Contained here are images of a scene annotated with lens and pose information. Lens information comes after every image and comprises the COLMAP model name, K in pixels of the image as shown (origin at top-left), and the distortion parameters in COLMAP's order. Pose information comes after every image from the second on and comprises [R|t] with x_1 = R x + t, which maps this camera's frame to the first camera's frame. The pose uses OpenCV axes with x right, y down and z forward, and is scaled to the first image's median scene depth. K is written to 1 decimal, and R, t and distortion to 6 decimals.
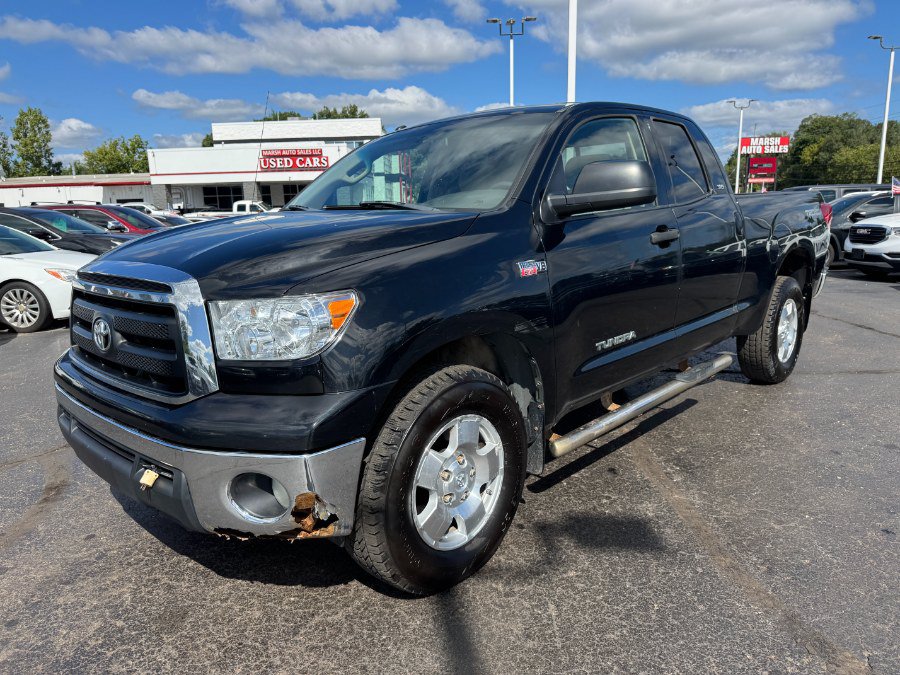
lens RADIAL K [[652.0, 0, 434.0], [0, 652.0, 332.3], [0, 0, 1]] dist [0.014631, -0.018258]
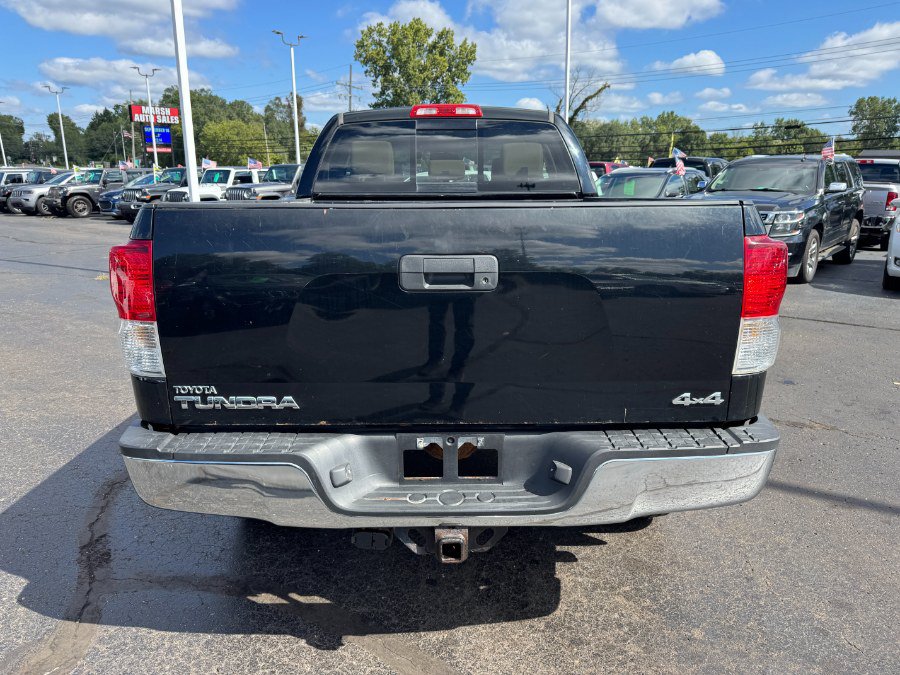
lens RADIAL K [[652.0, 0, 455.3], [0, 652.0, 337.7], [0, 0, 1]] dist [0.014631, -0.018258]
pose [[0.604426, -0.176310, 0.776906, -0.389201], [0.132223, 0.983879, 0.120412, -0.042453], [-0.785612, 0.029945, 0.617995, 0.136719]]
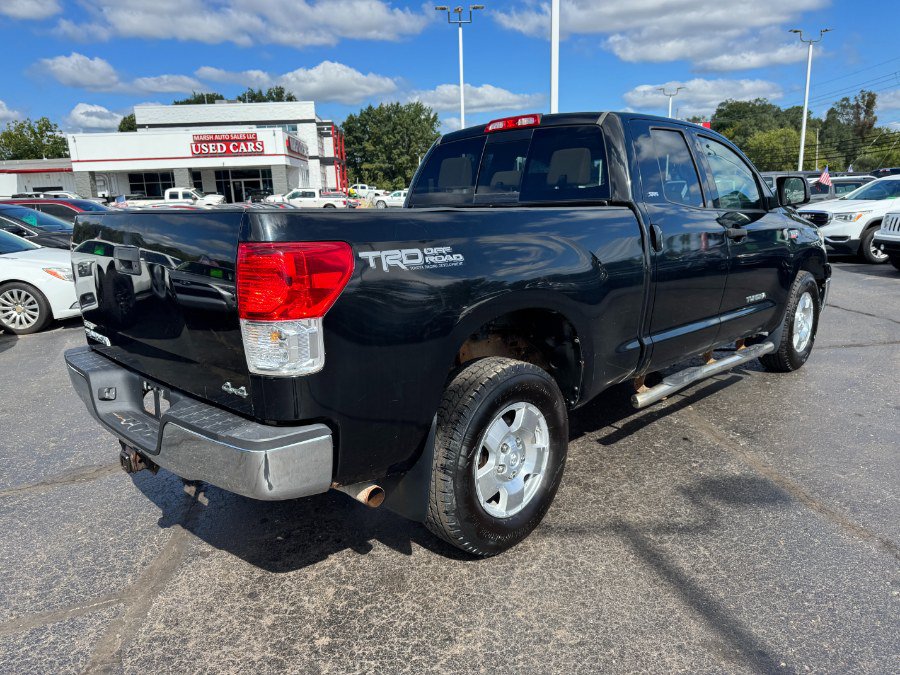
lens RADIAL K [[652.0, 0, 437.0], [0, 652.0, 336.4], [0, 0, 1]] dist [0.014631, -0.018258]
pose [[0.993704, -0.033241, 0.106993, -0.116303], [0.029997, 0.999044, 0.031791, -0.008776], [-0.107947, -0.028381, 0.993751, -0.042065]]
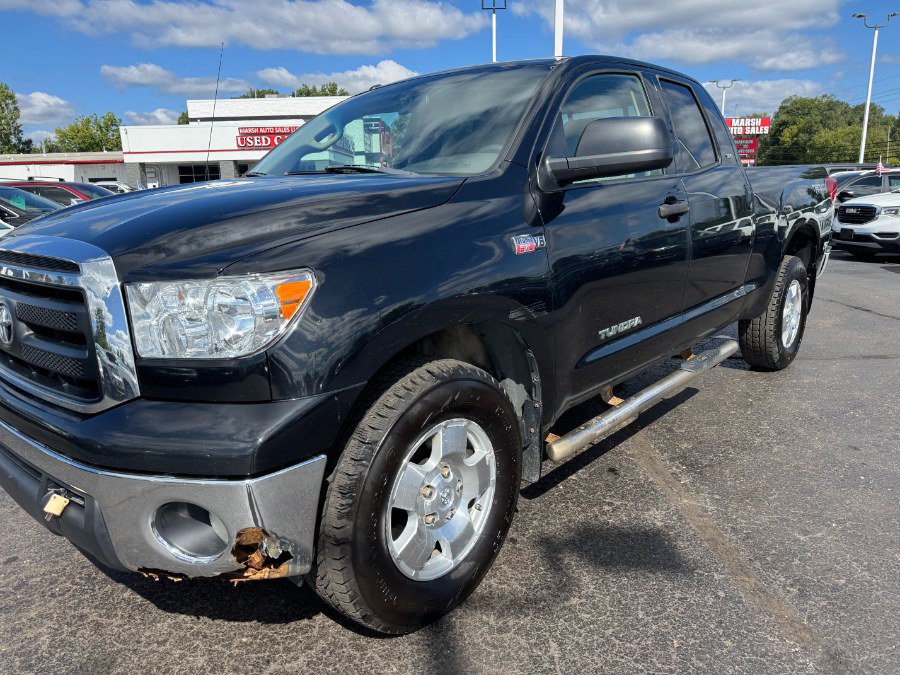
lens RADIAL K [[652.0, 0, 436.7], [0, 652.0, 331.1], [0, 0, 1]] dist [0.014631, -0.018258]
pose [[0.999494, -0.003673, 0.031583, 0.001136], [0.002835, 0.999644, 0.026525, -0.002309], [-0.031669, -0.026422, 0.999149, 0.046230]]
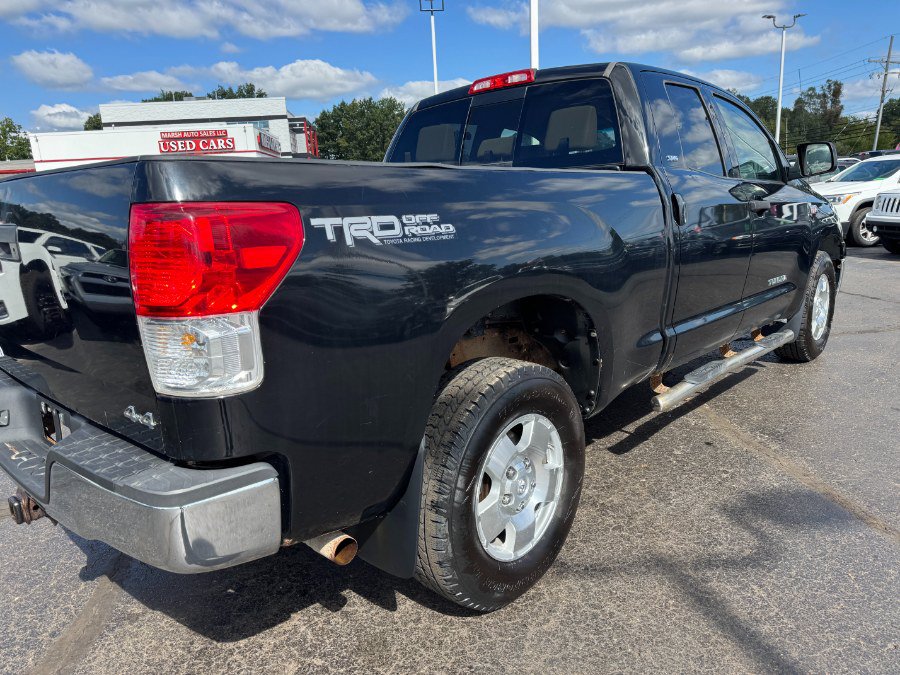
lens RADIAL K [[652.0, 0, 439.5], [0, 652.0, 331.6], [0, 0, 1]] dist [0.014631, -0.018258]
pose [[0.988078, -0.058588, 0.142369, -0.110935], [0.054523, 0.997990, 0.032293, -0.007119], [-0.143975, -0.024146, 0.989287, 0.025954]]
